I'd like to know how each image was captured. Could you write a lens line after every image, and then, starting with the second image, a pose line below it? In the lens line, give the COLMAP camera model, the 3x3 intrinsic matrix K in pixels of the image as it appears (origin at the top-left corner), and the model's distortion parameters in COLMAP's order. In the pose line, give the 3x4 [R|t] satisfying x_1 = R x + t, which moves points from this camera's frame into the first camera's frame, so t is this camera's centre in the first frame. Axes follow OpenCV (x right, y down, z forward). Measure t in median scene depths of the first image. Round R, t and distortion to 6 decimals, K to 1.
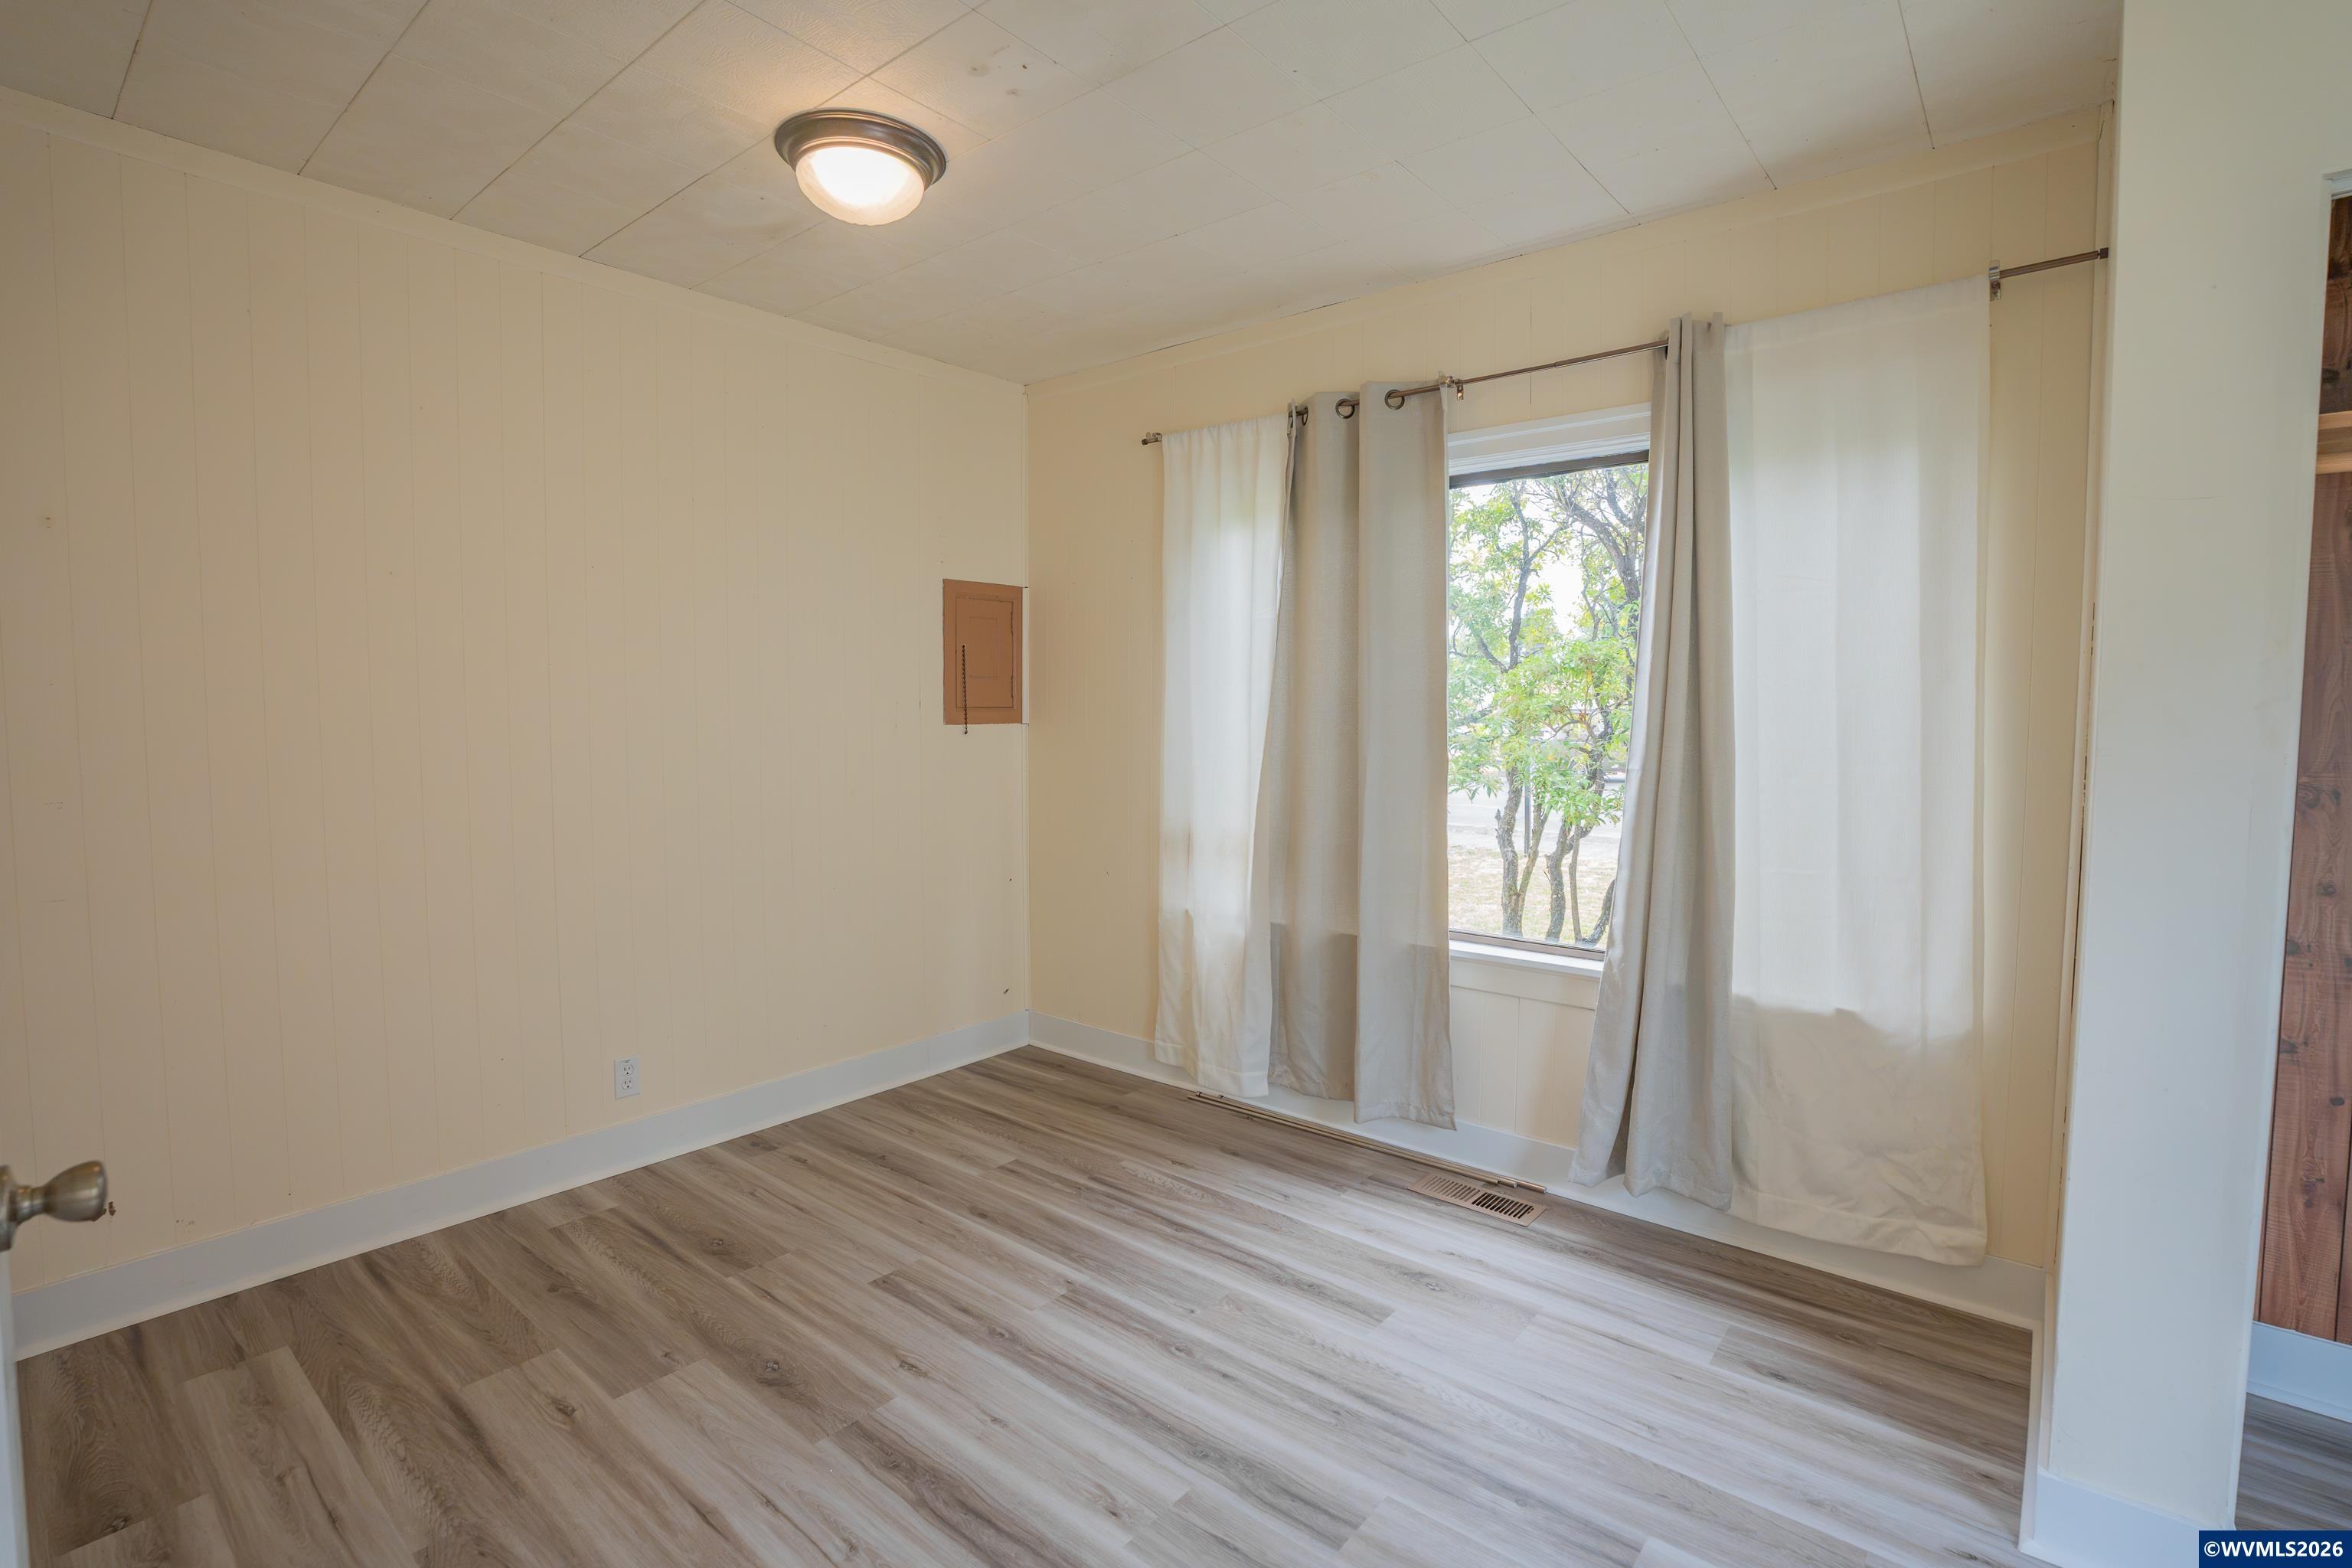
lens RADIAL K [[1084.4, 0, 1171.1], [0, 1084.4, 770.4], [0, 0, 1]] dist [-0.050562, 0.010686]
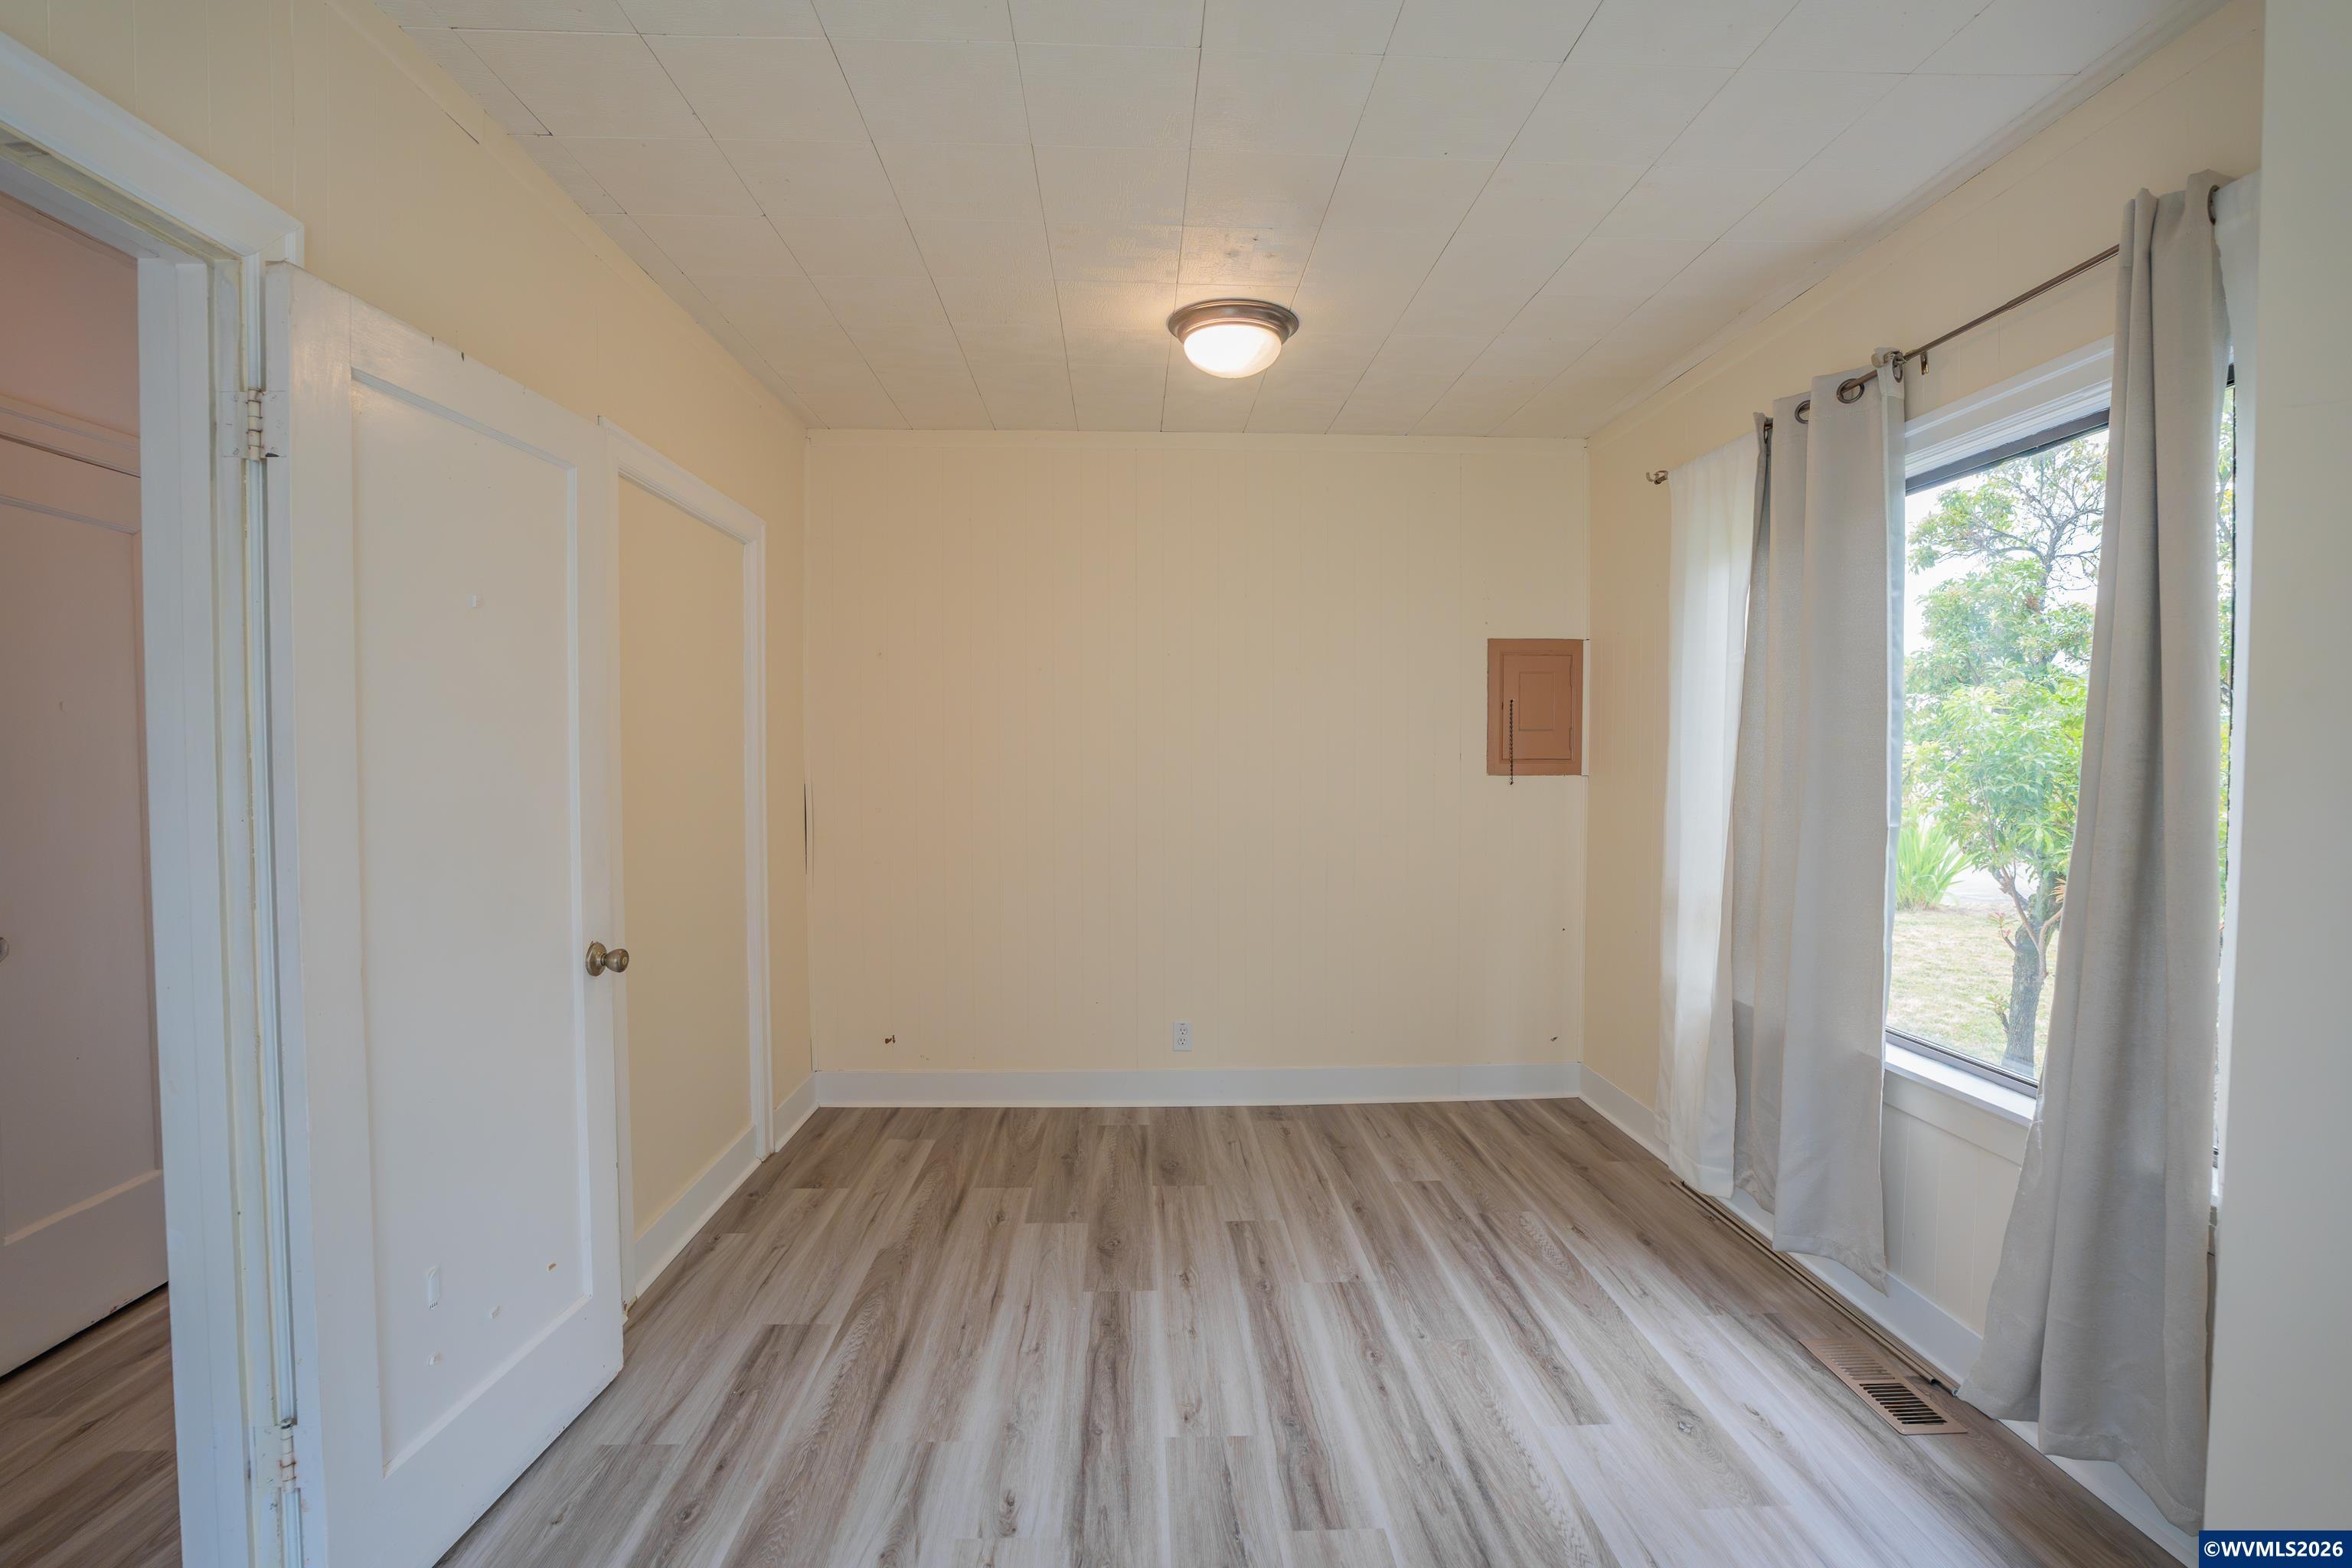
lens RADIAL K [[1084.4, 0, 1175.4], [0, 1084.4, 776.3], [0, 0, 1]] dist [-0.050562, 0.010686]
pose [[0.662125, 0.012215, -0.749294, 0.565961], [-0.035197, 0.999271, -0.014812, -0.021892], [0.748567, 0.036181, 0.662072, 0.087325]]
